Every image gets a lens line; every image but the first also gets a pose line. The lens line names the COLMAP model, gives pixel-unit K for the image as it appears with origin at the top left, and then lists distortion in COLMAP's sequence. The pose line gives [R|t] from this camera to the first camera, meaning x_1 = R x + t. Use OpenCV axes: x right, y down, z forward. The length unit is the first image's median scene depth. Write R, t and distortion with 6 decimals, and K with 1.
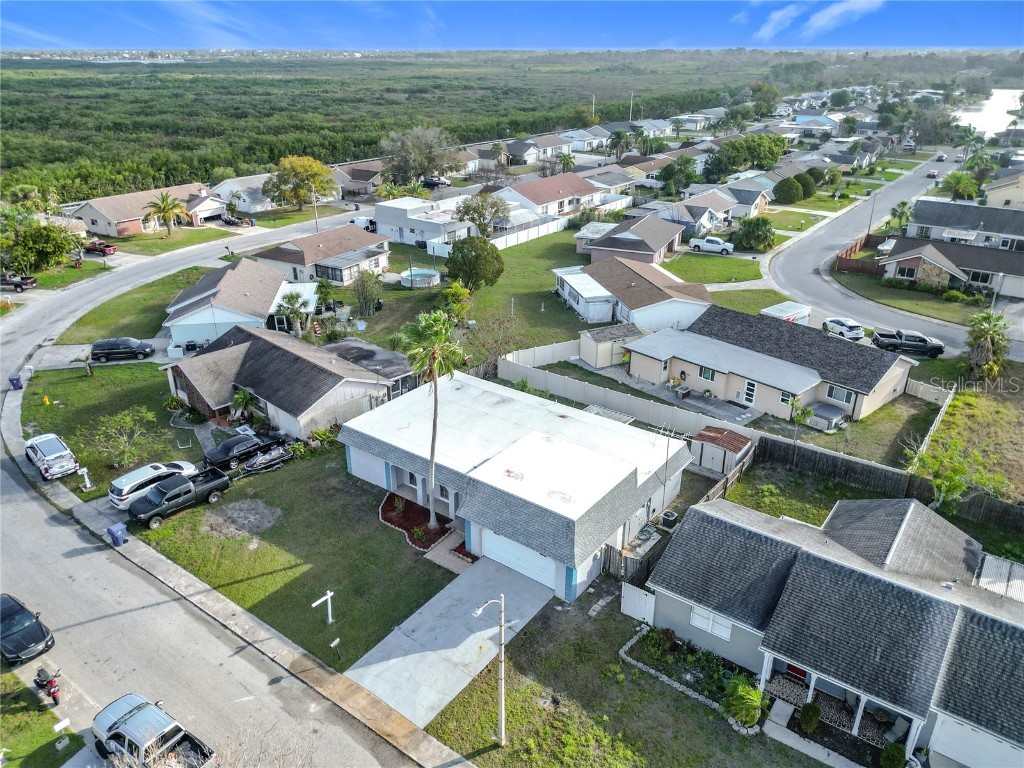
lens RADIAL K [[735.3, 0, 508.6], [0, 735.3, 384.1], [0, 0, 1]] dist [0.048795, -0.056277]
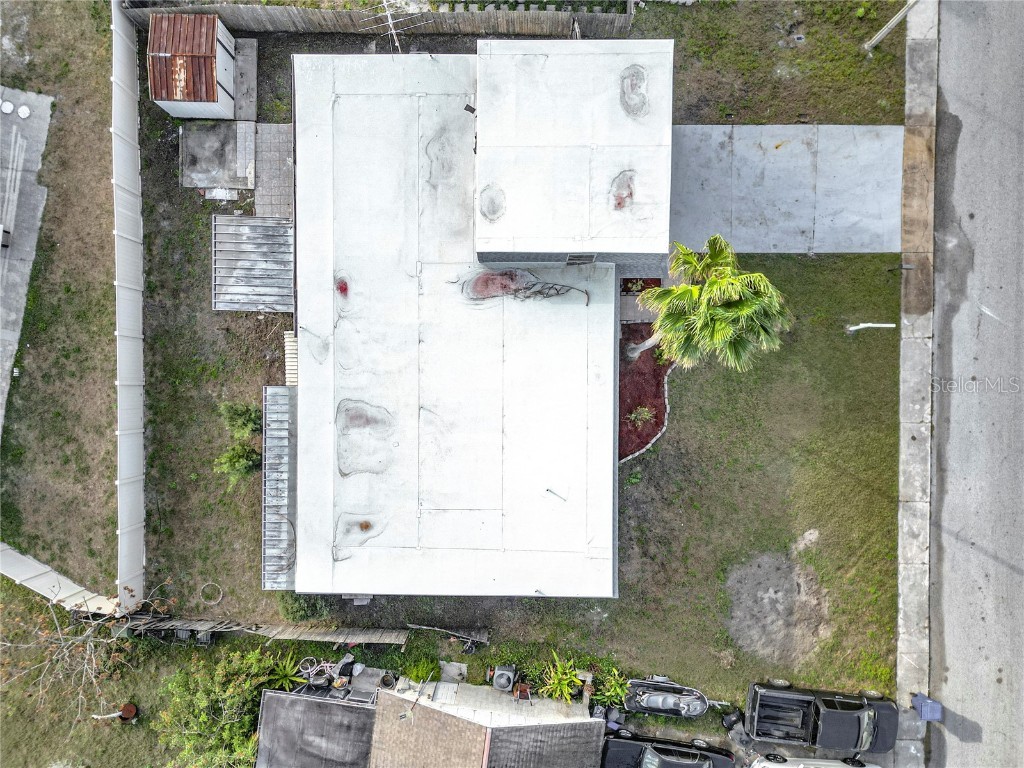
lens RADIAL K [[735.3, 0, 497.3], [0, 735.3, 412.0], [0, 0, 1]] dist [0.048795, -0.056277]
pose [[-0.594595, -0.804006, -0.005667, -0.049316], [0.350958, -0.265877, 0.897852, -0.335233], [-0.723385, 0.531869, 0.440262, 0.588862]]
